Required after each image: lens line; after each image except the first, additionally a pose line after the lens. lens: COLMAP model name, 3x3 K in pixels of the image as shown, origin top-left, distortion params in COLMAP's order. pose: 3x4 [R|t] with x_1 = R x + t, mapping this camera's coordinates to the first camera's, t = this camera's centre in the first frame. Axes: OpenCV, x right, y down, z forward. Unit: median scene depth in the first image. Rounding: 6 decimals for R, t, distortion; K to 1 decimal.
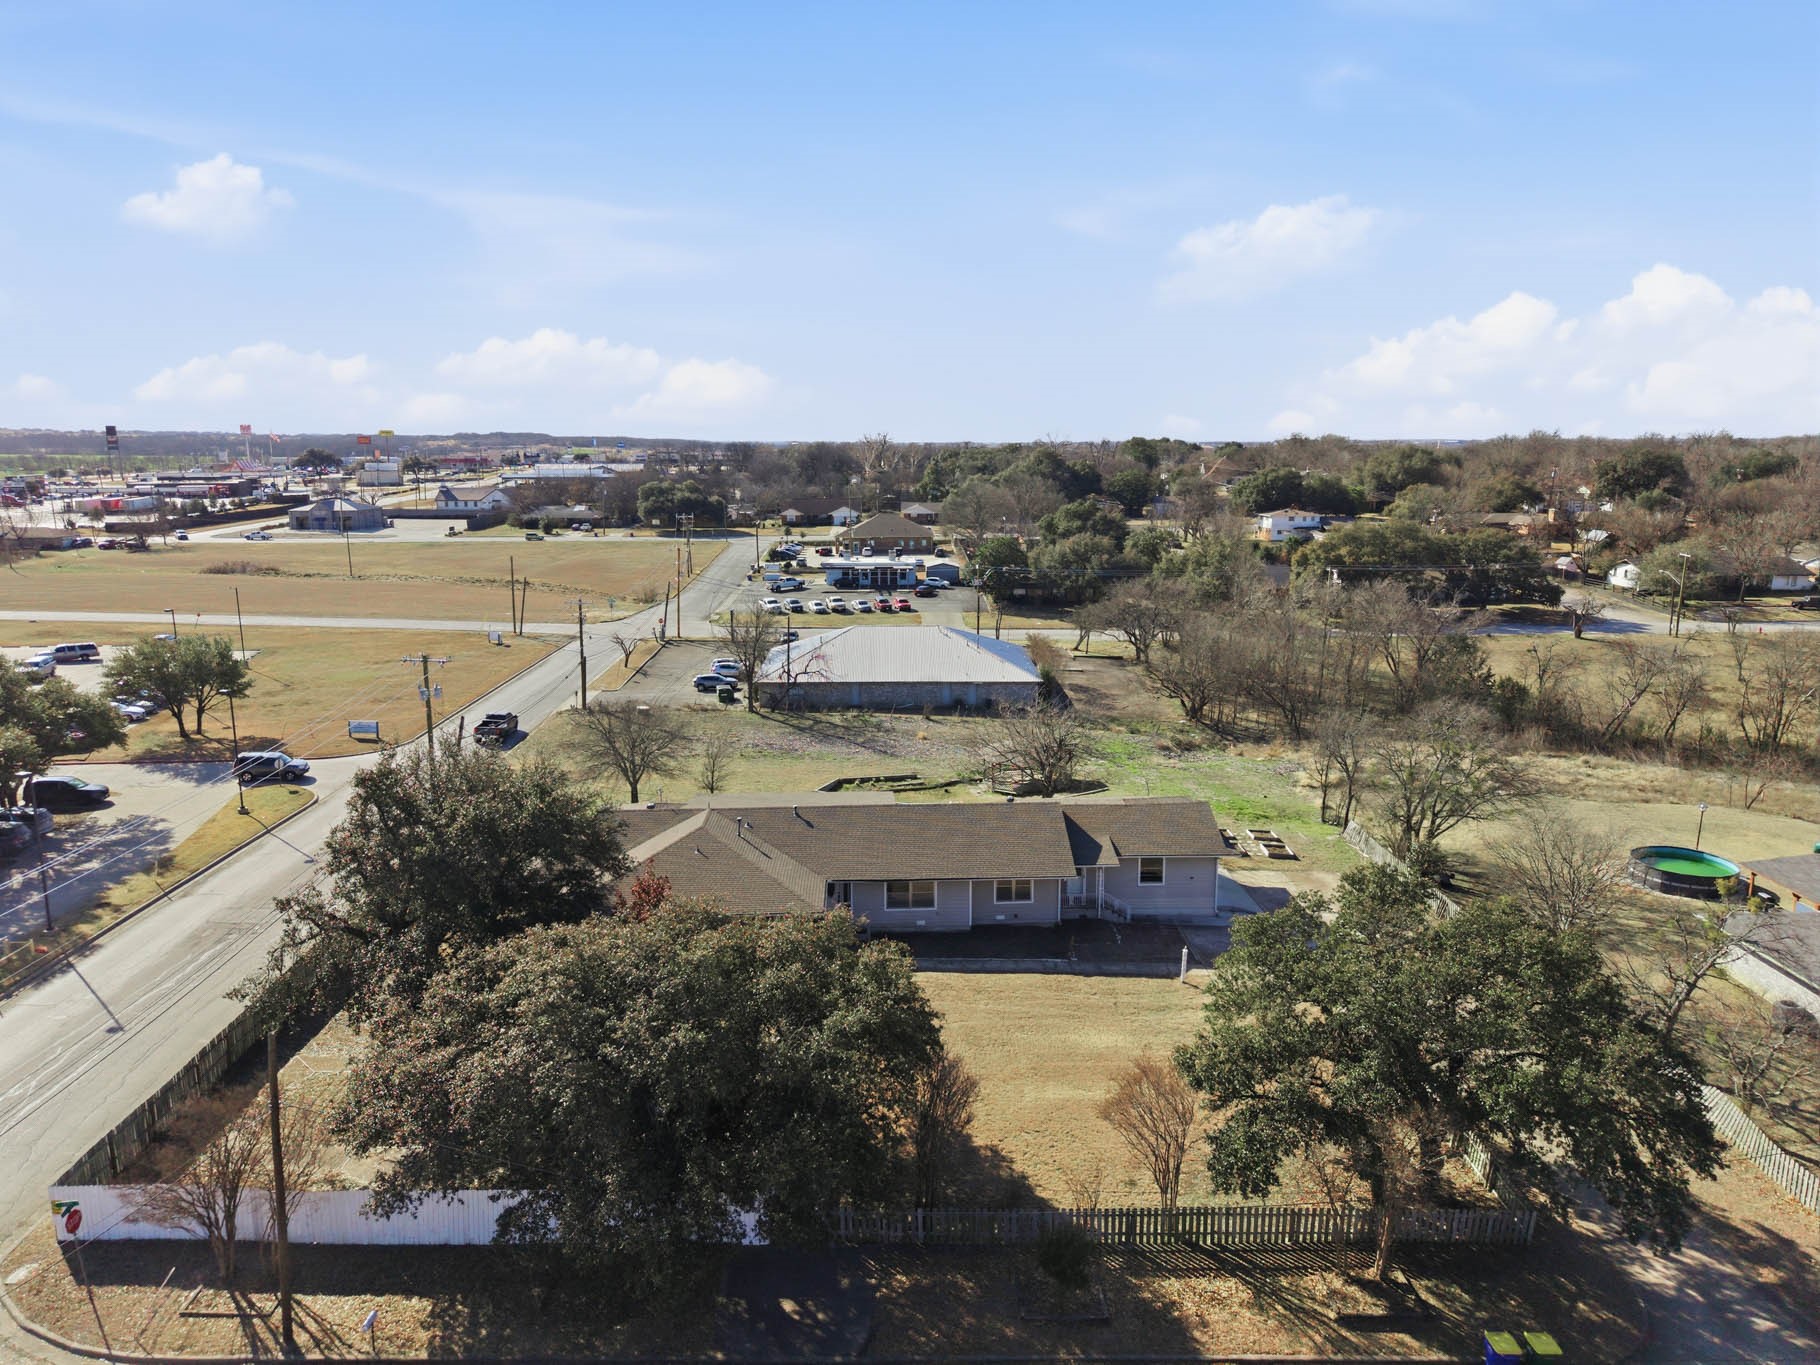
lens RADIAL K [[1218.7, 0, 910.0], [0, 1218.7, 682.5], [0, 0, 1]] dist [0.019213, -0.002362]
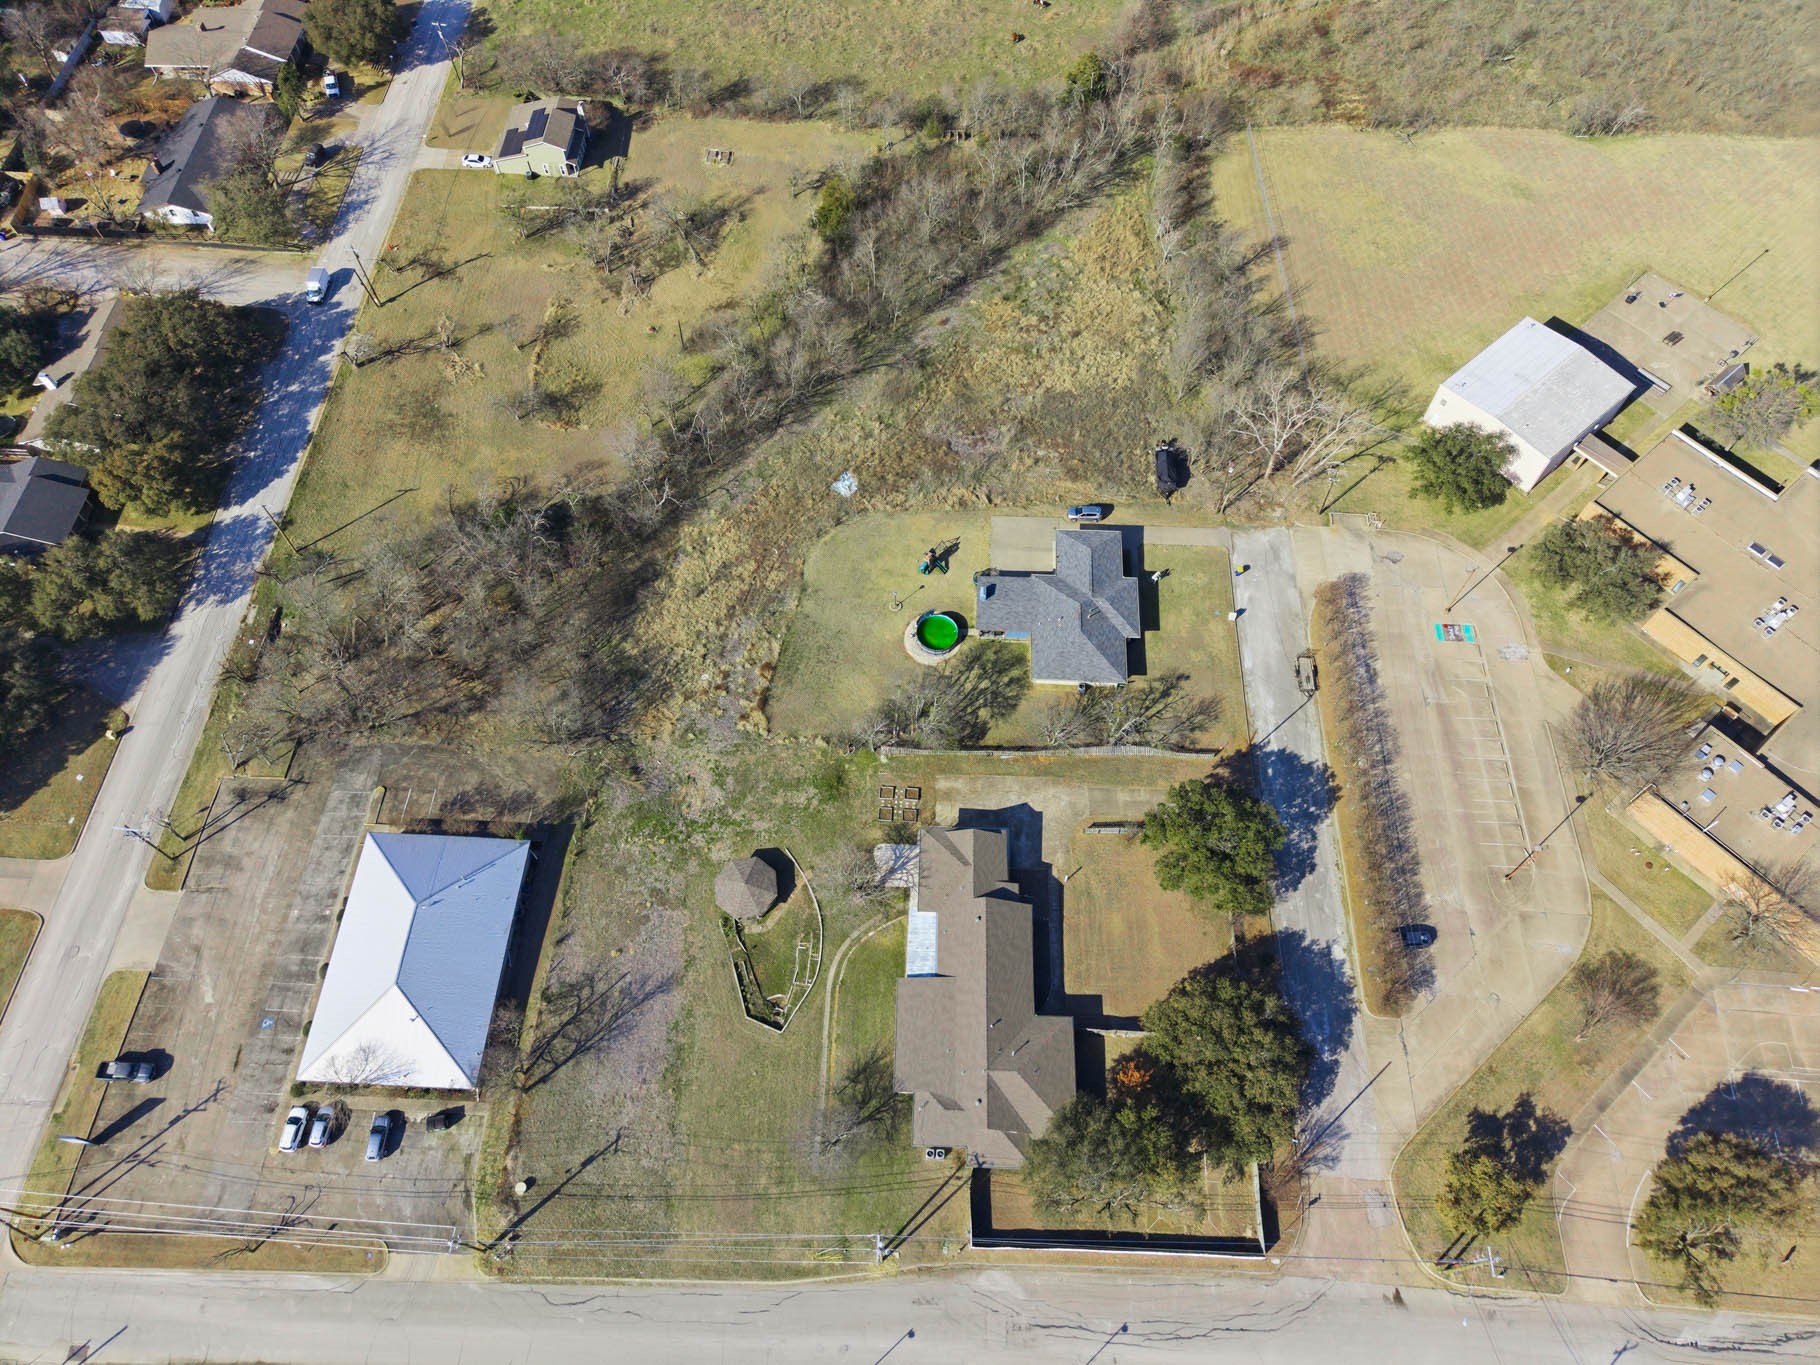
lens RADIAL K [[1218.7, 0, 910.0], [0, 1218.7, 682.5], [0, 0, 1]] dist [0.019213, -0.002362]
pose [[0.062269, -0.866553, 0.495184, -0.388371], [0.196180, 0.497095, 0.845228, -1.214553], [-0.978589, 0.044514, 0.200954, 0.444703]]
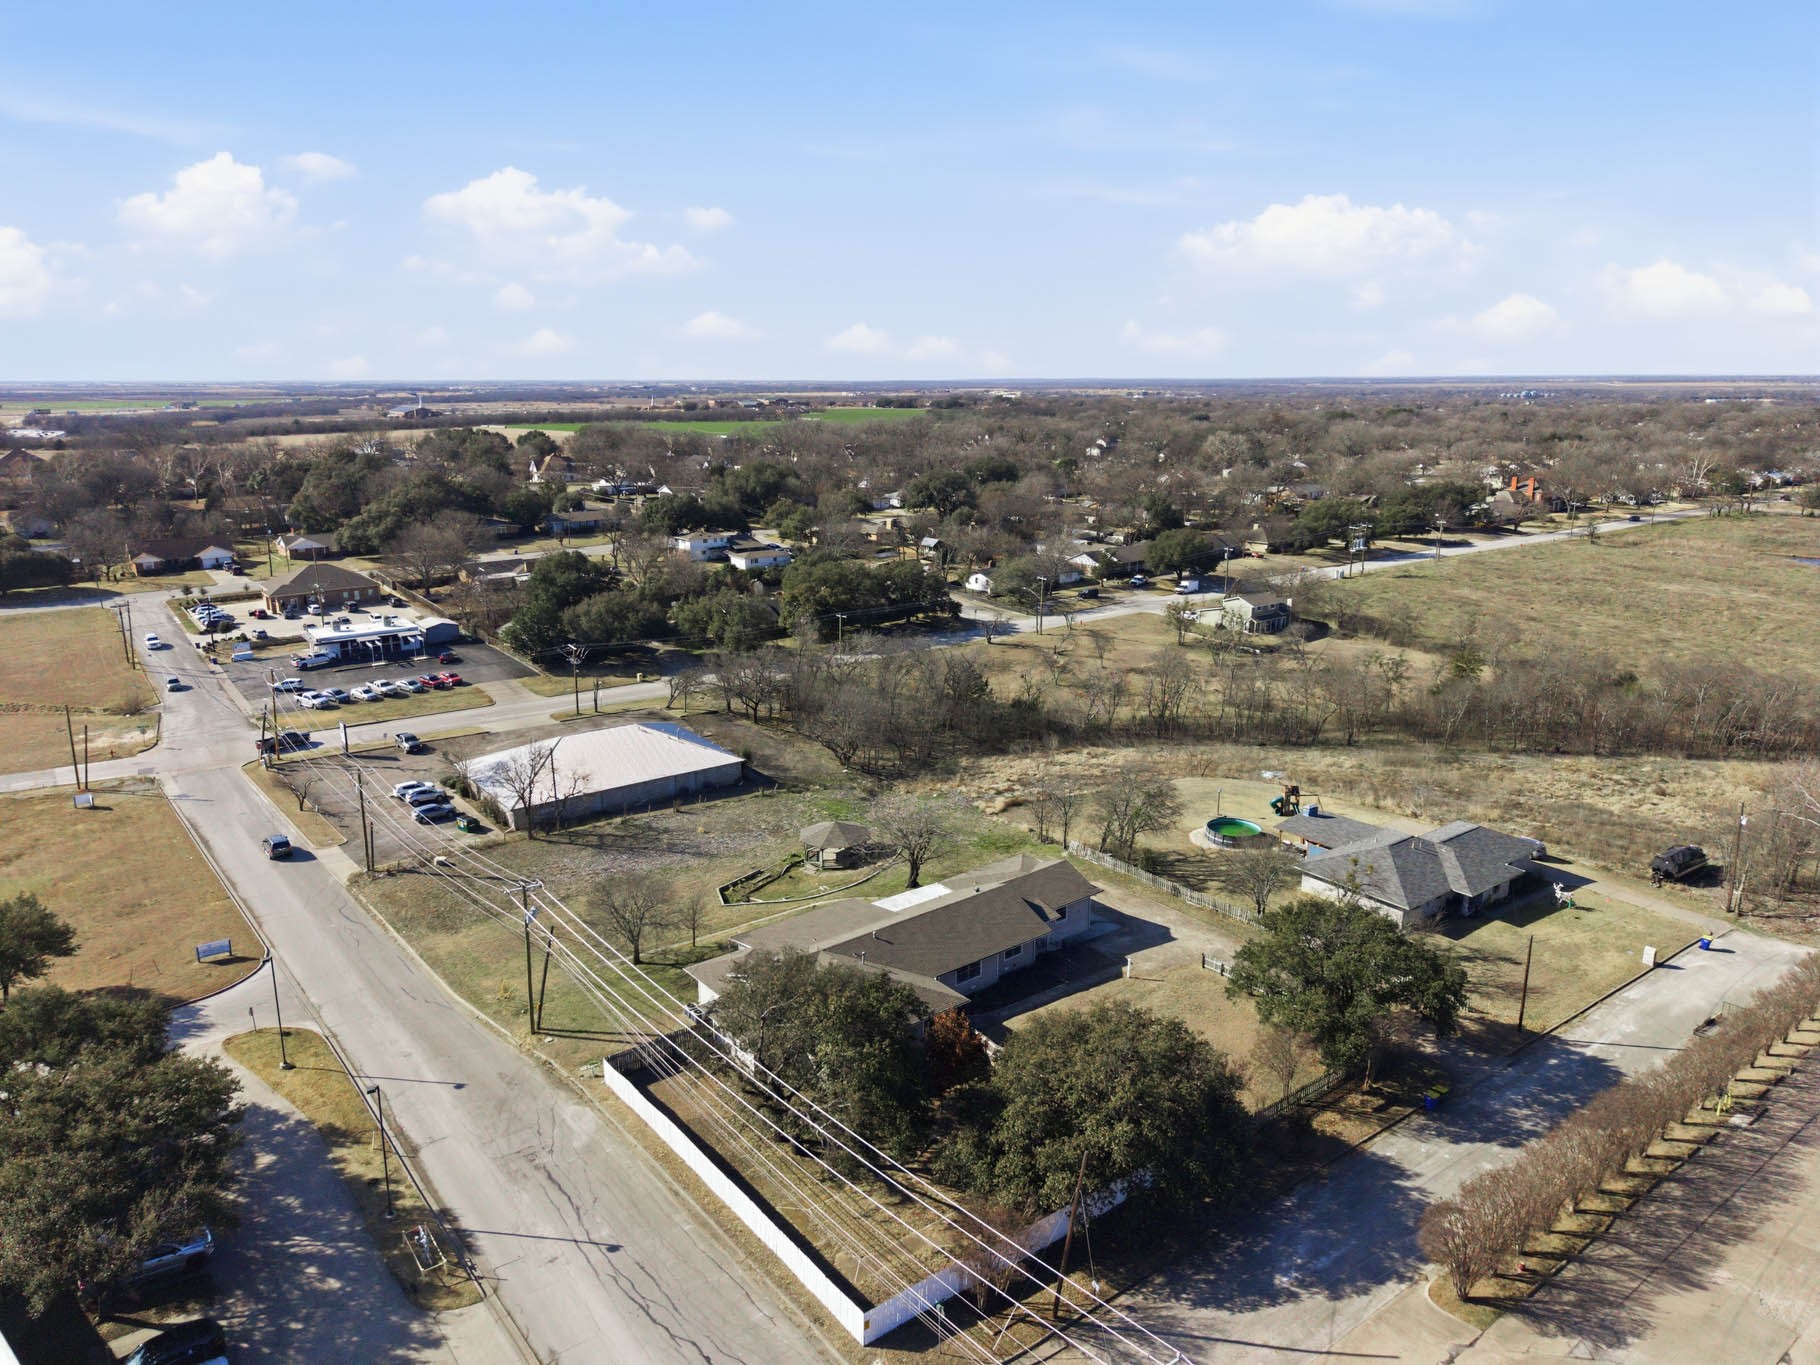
lens RADIAL K [[1218.7, 0, 910.0], [0, 1218.7, 682.5], [0, 0, 1]] dist [0.019213, -0.002362]
pose [[0.801387, -0.143059, 0.580786, -0.539969], [0.112953, 0.989702, 0.087927, -0.196678], [-0.587384, -0.004862, 0.809294, -0.114649]]
